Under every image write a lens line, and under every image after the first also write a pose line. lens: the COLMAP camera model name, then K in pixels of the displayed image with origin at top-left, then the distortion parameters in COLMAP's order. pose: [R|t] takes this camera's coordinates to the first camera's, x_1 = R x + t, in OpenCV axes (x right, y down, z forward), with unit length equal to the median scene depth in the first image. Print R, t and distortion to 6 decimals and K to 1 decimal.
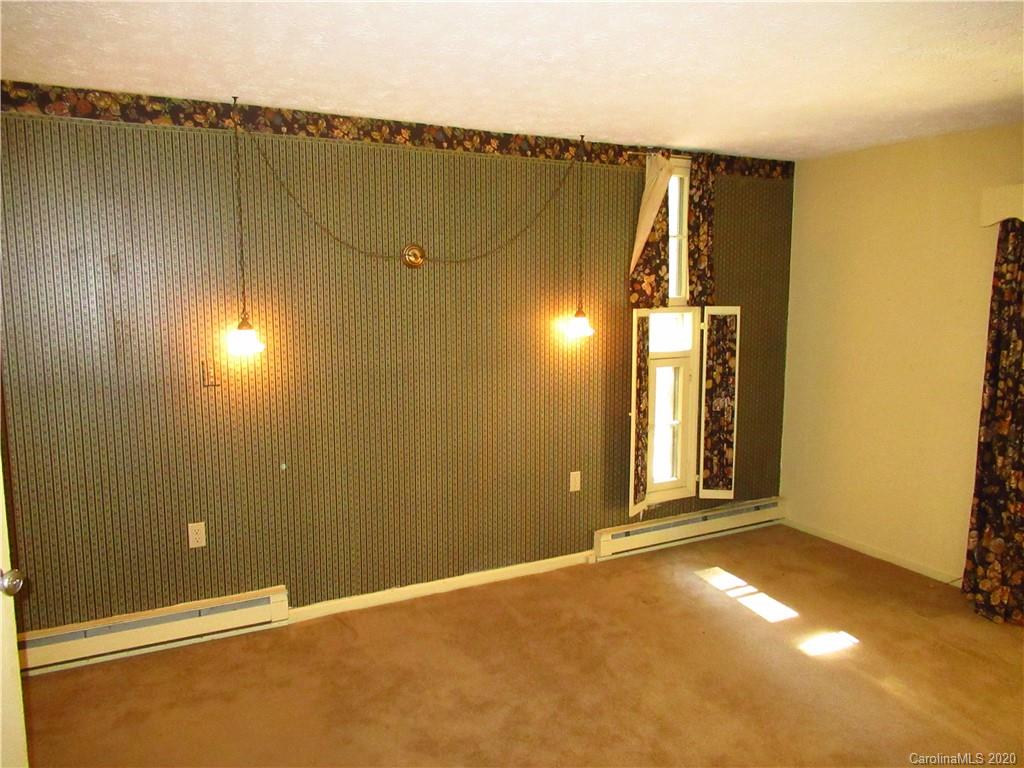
lens RADIAL K [[758.7, 0, 513.6], [0, 758.7, 389.6], [0, 0, 1]] dist [-0.008709, -0.000776]
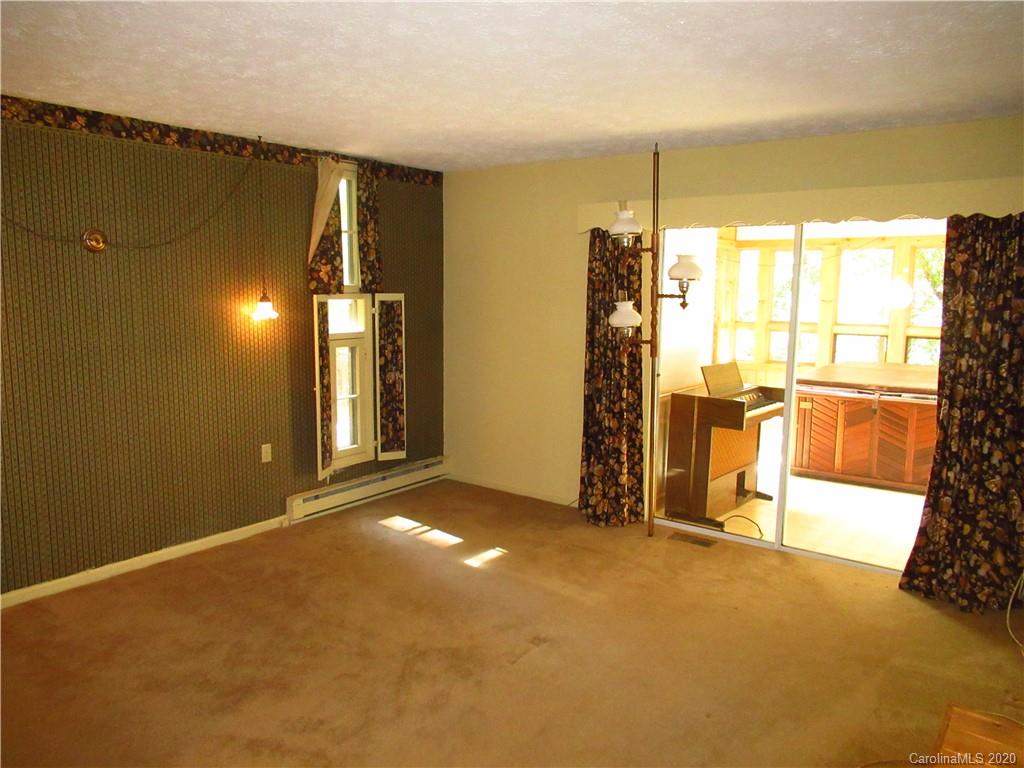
lens RADIAL K [[758.7, 0, 513.6], [0, 758.7, 389.6], [0, 0, 1]] dist [-0.008709, -0.000776]
pose [[0.904400, -0.048355, 0.423937, -0.057935], [0.045638, 0.998821, 0.016566, 0.029431], [-0.424238, 0.004366, 0.905540, -0.144664]]
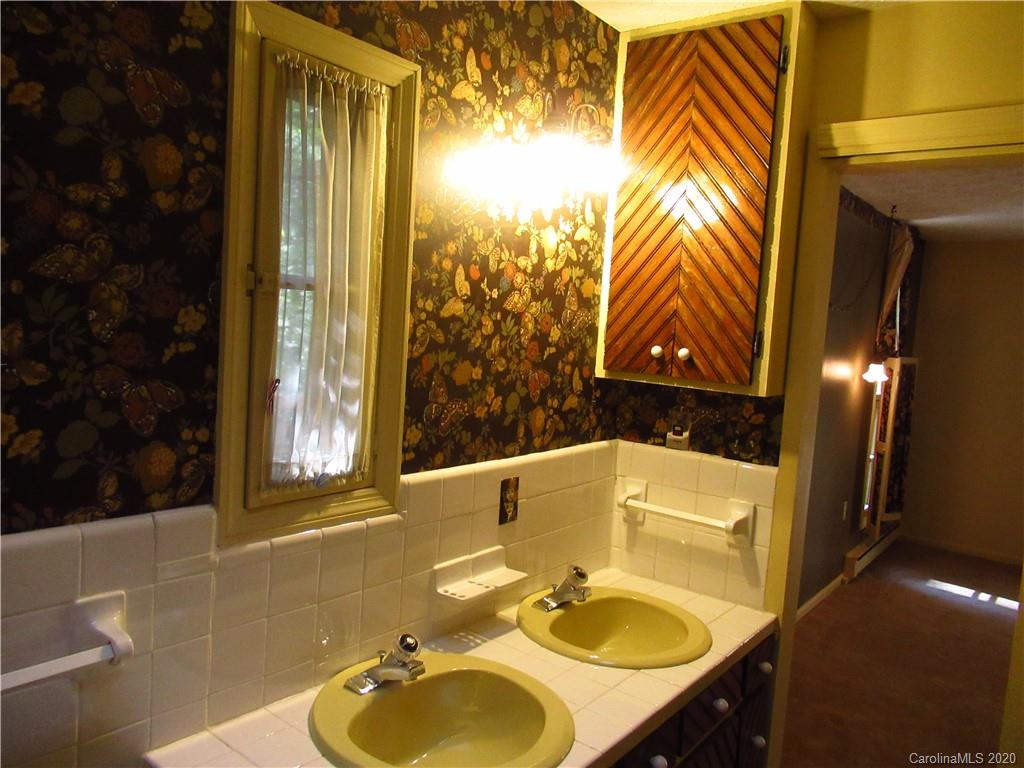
lens RADIAL K [[758.7, 0, 513.6], [0, 758.7, 389.6], [0, 0, 1]] dist [-0.008709, -0.000776]
pose [[0.910649, 0.023758, 0.412498, -0.854757], [-0.014106, 0.999551, -0.026428, -0.021897], [-0.412941, 0.018248, 0.910575, 0.195523]]
